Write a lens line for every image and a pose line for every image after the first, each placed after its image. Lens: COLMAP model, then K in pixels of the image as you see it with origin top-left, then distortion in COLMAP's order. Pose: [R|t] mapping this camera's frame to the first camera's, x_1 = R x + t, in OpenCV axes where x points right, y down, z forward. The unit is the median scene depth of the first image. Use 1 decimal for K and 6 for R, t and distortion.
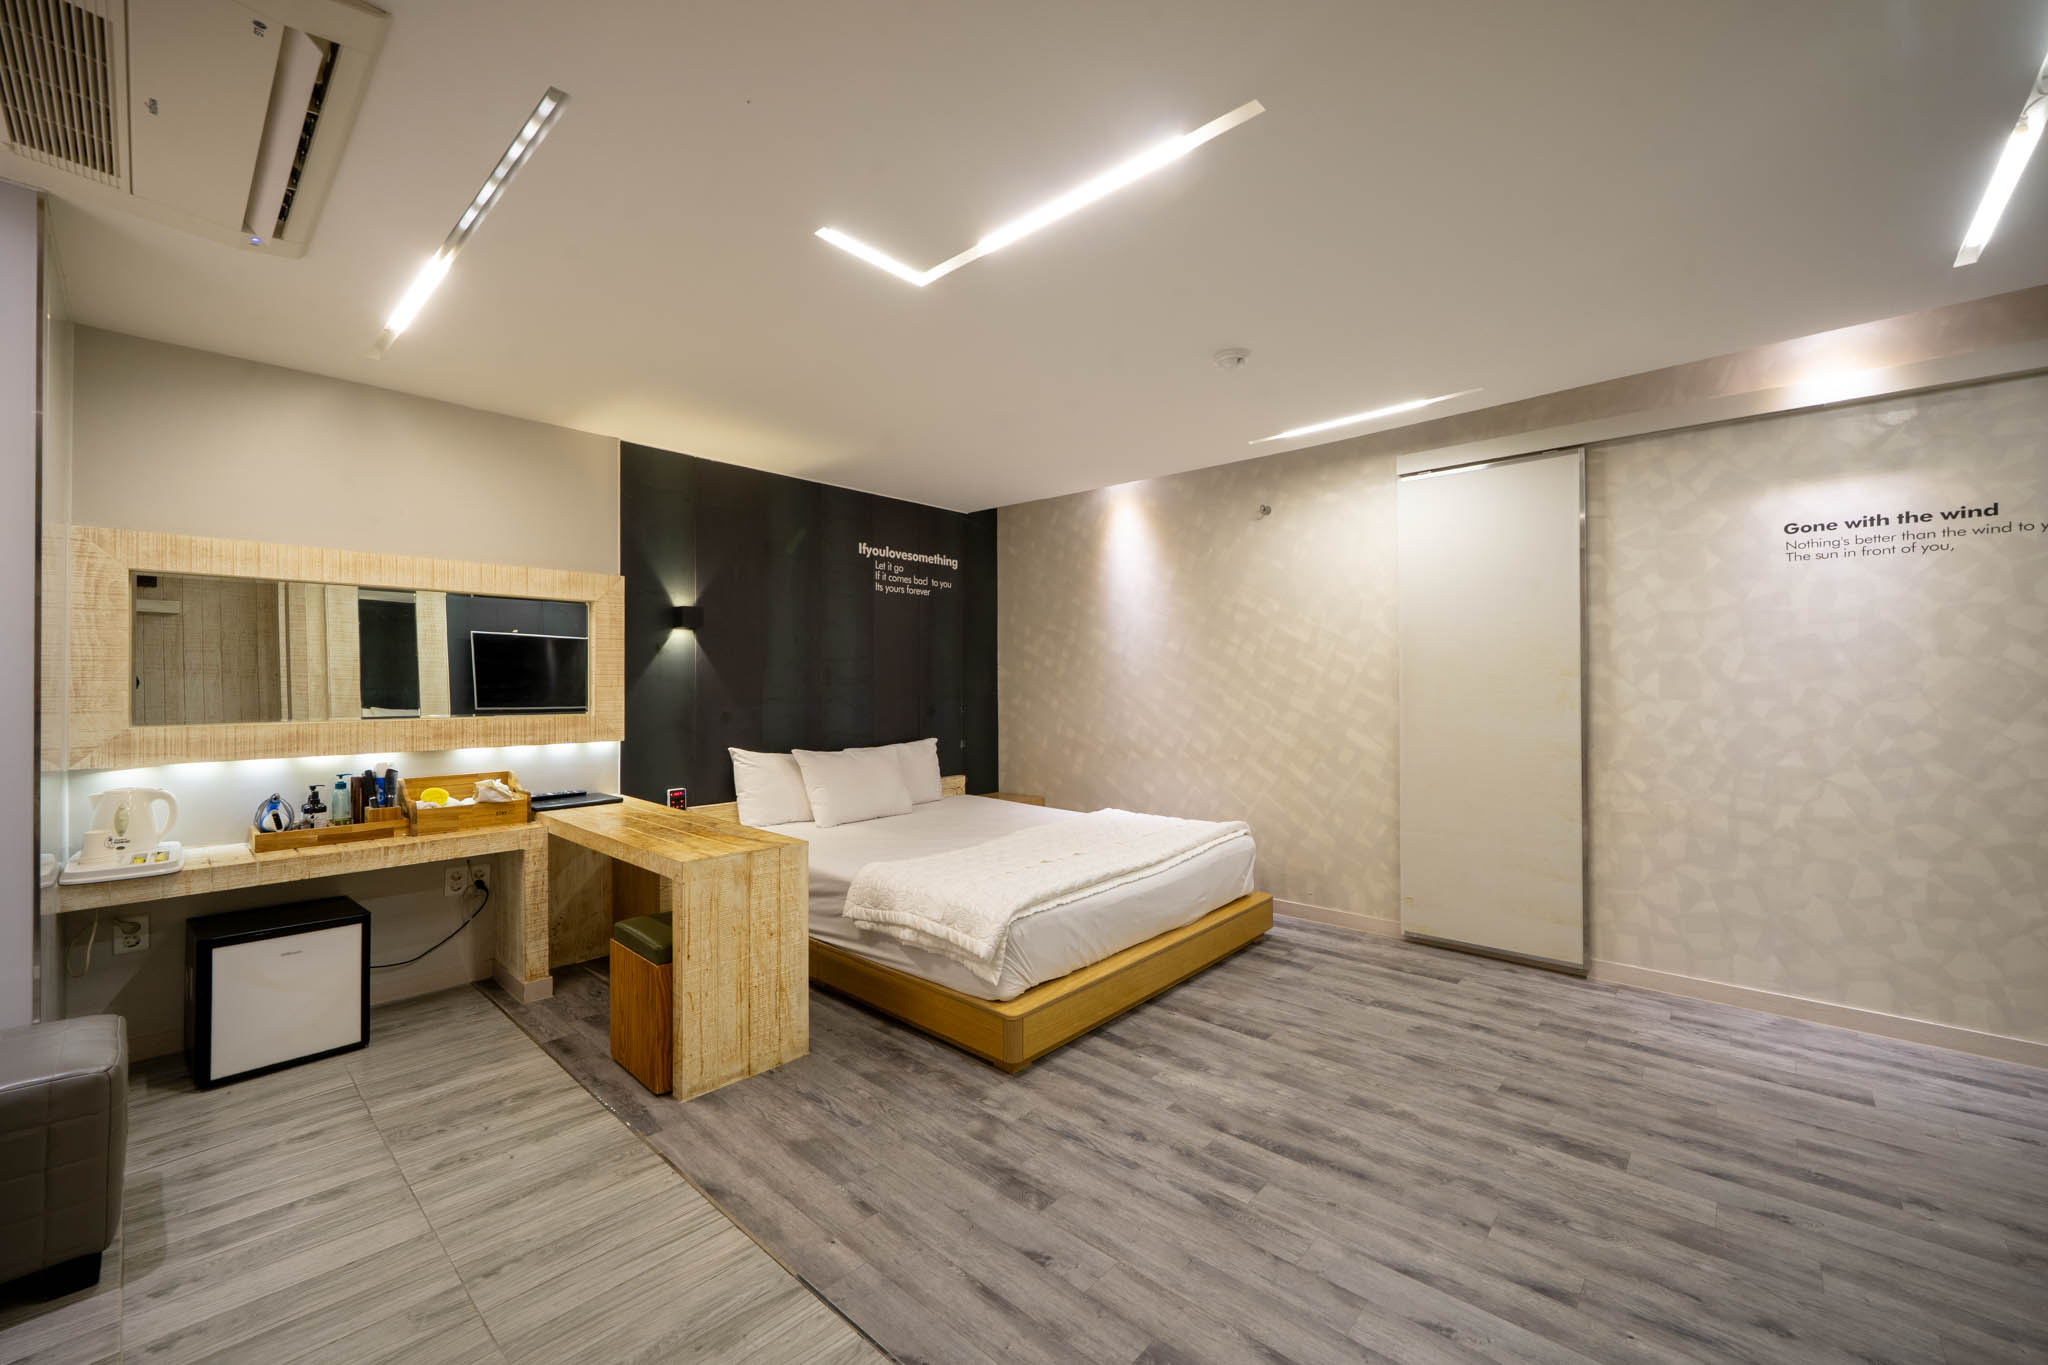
lens RADIAL K [[801.2, 0, 1024.0], [0, 801.2, 682.5], [0, 0, 1]] dist [0.000114, -0.000054]
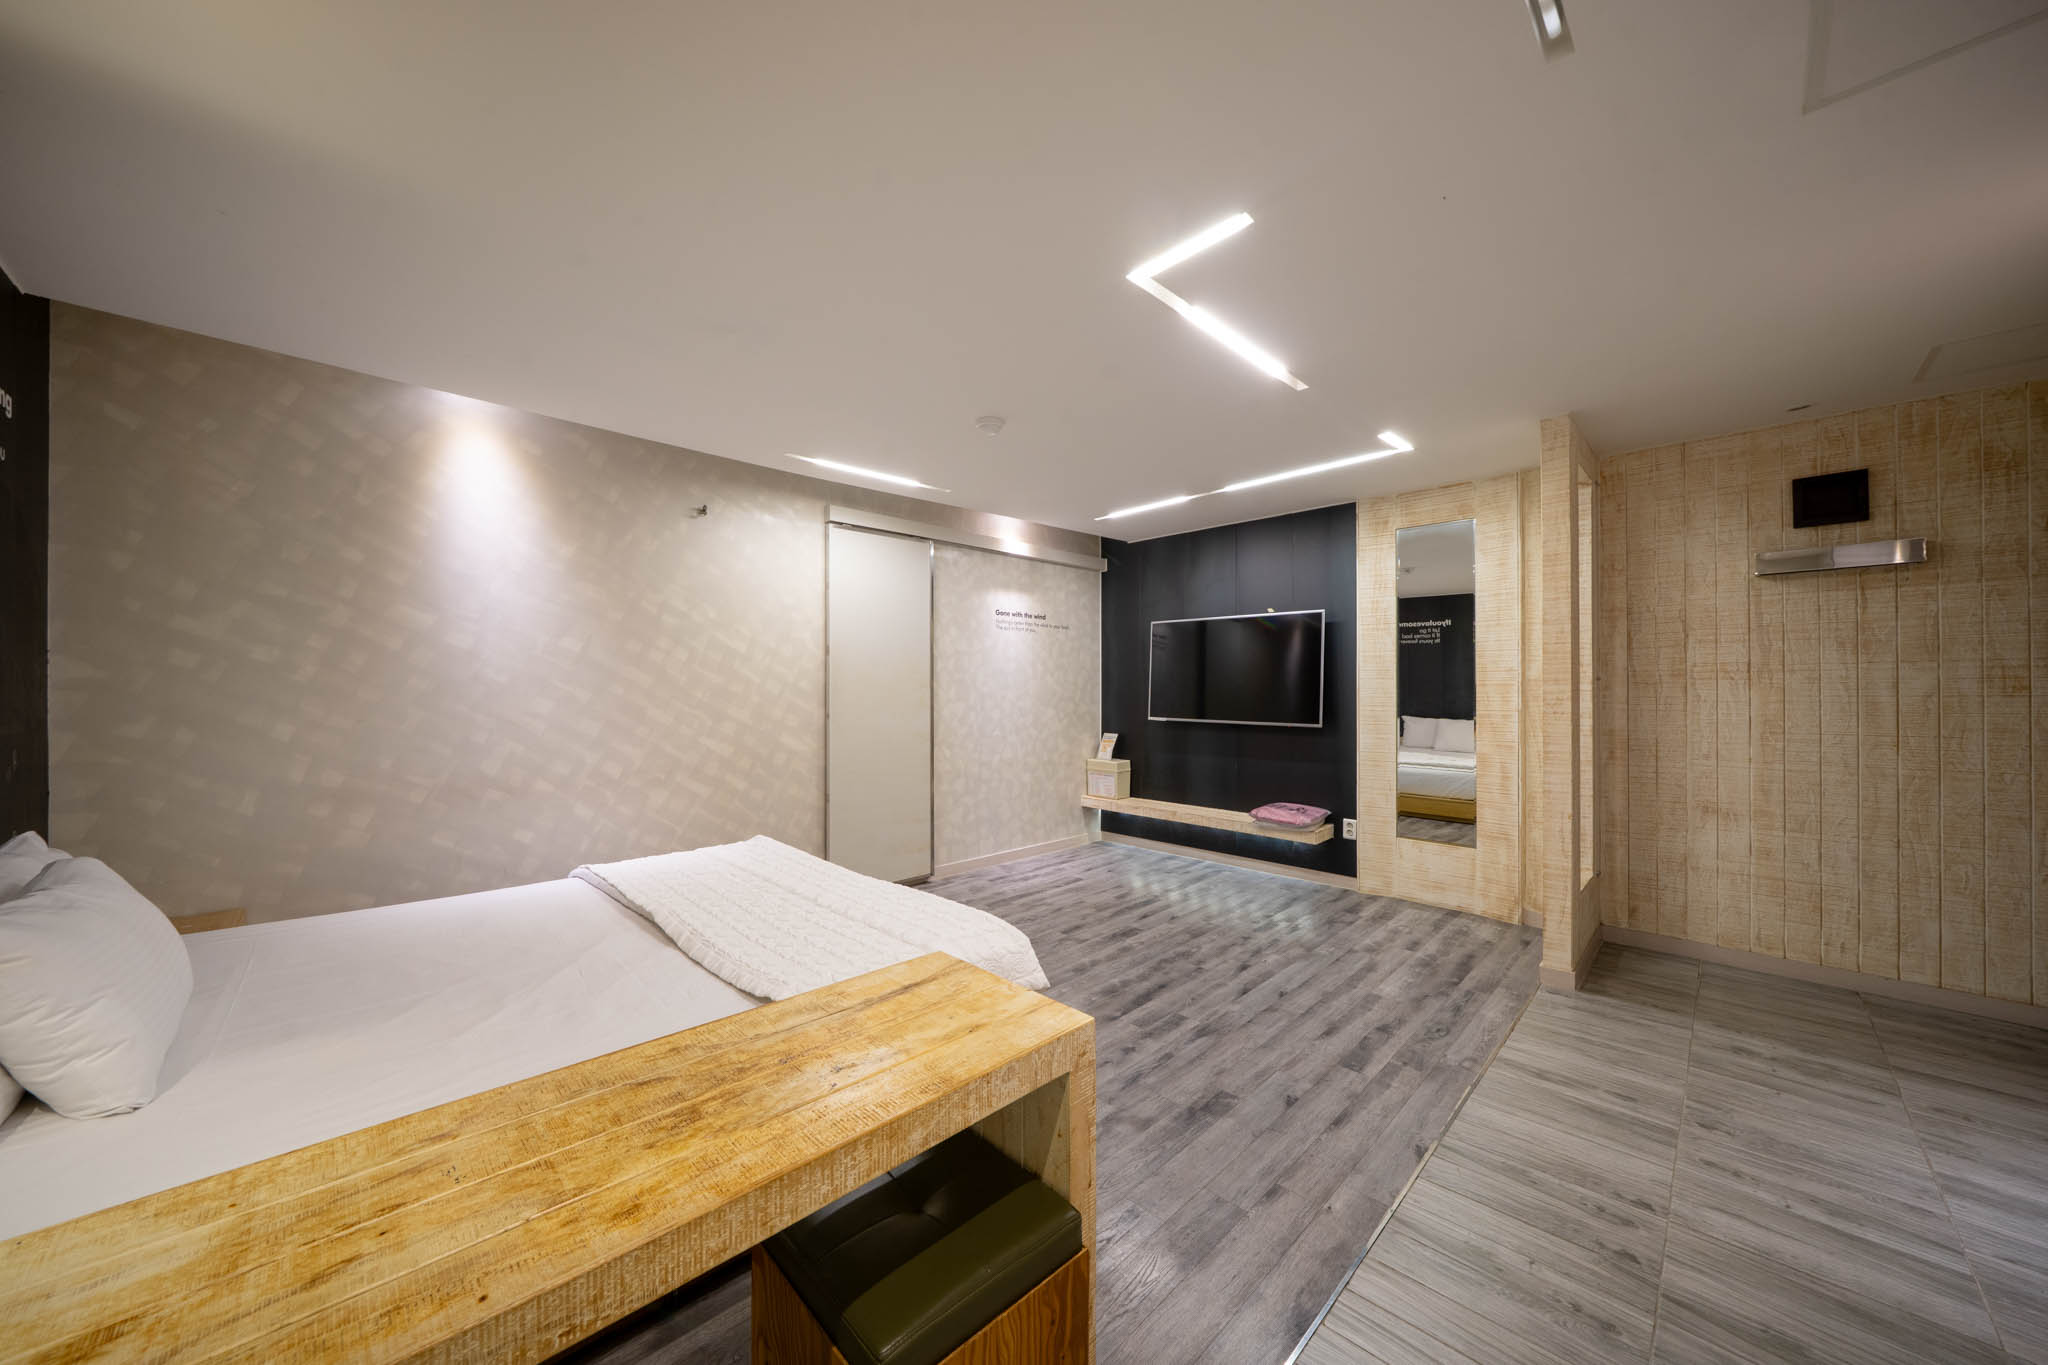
lens RADIAL K [[710.2, 0, 1024.0], [0, 710.2, 682.5], [0, 0, 1]] dist [-0.004941, -0.000072]
pose [[0.061938, 0.010737, 0.998022, -0.700217], [-0.001802, 0.999942, -0.010646, -0.003621], [-0.998078, -0.001139, 0.061954, 0.769447]]
